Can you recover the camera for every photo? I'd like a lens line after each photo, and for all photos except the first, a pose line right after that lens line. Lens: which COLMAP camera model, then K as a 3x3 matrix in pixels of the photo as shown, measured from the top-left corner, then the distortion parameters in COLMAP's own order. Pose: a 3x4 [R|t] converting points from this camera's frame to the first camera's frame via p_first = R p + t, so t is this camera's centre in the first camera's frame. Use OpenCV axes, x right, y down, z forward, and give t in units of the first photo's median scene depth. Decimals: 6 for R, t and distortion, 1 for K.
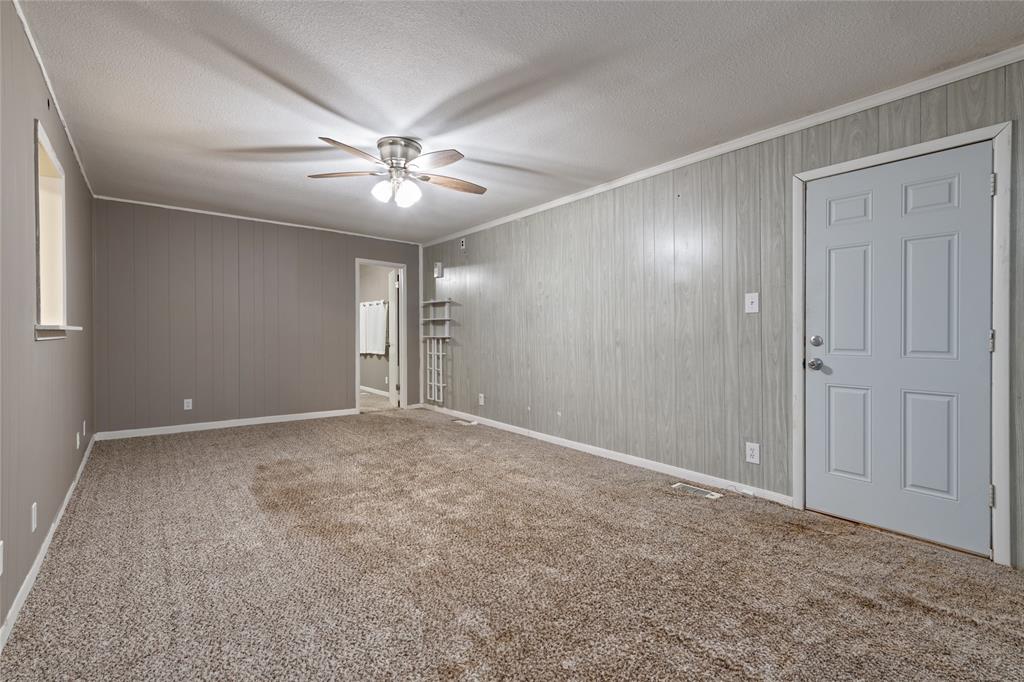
lens RADIAL K [[457.6, 0, 522.2], [0, 457.6, 338.6], [0, 0, 1]] dist [0.021302, -0.007575]
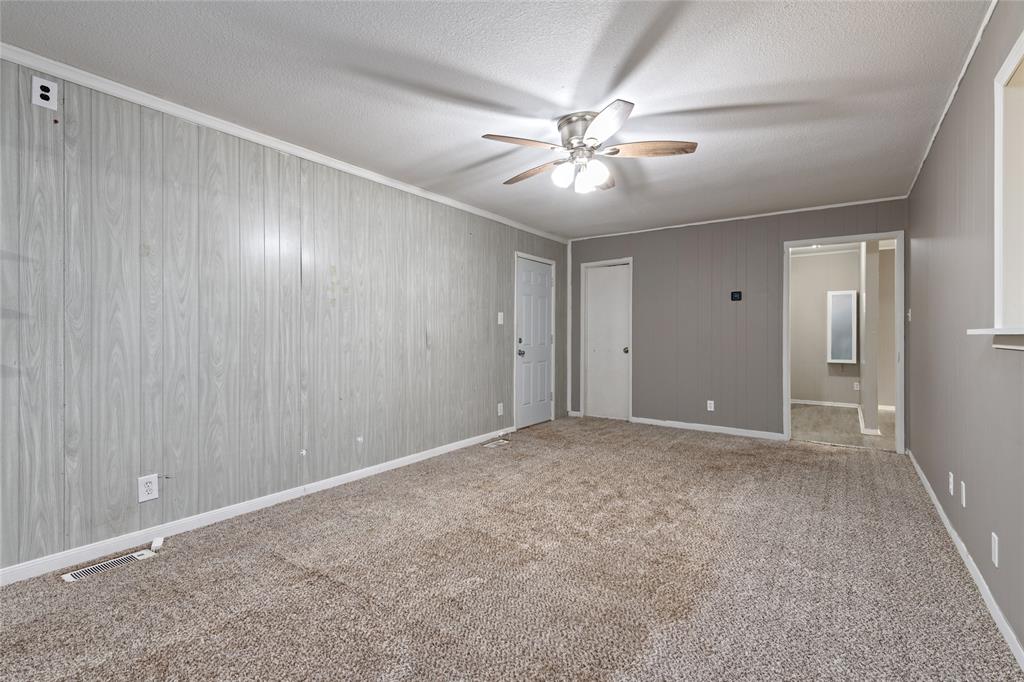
lens RADIAL K [[457.6, 0, 512.3], [0, 457.6, 338.8], [0, 0, 1]] dist [0.021302, -0.007575]
pose [[-0.253920, -0.004014, 0.967217, -0.972149], [0.014960, 0.999855, 0.008077, -0.014978], [-0.967109, 0.016520, -0.253823, 1.220137]]
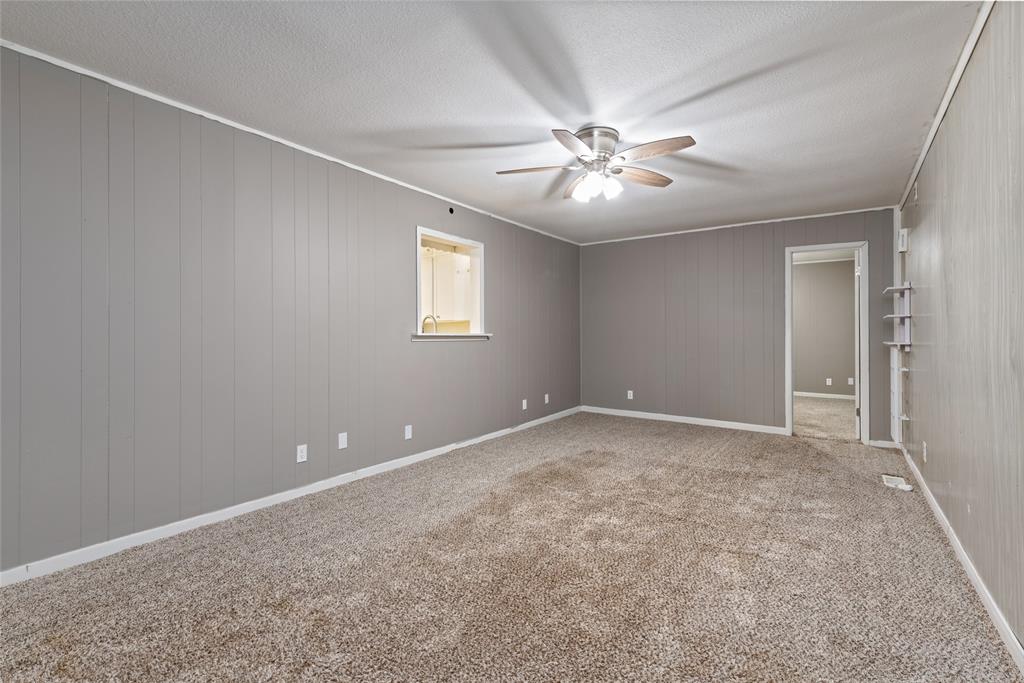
lens RADIAL K [[457.6, 0, 536.6], [0, 457.6, 333.6], [0, 0, 1]] dist [0.021302, -0.007575]
pose [[0.277297, -0.008967, -0.960742, 0.540534], [-0.013848, 0.999815, -0.013328, -0.003147], [0.960685, 0.017000, 0.277121, 0.570373]]
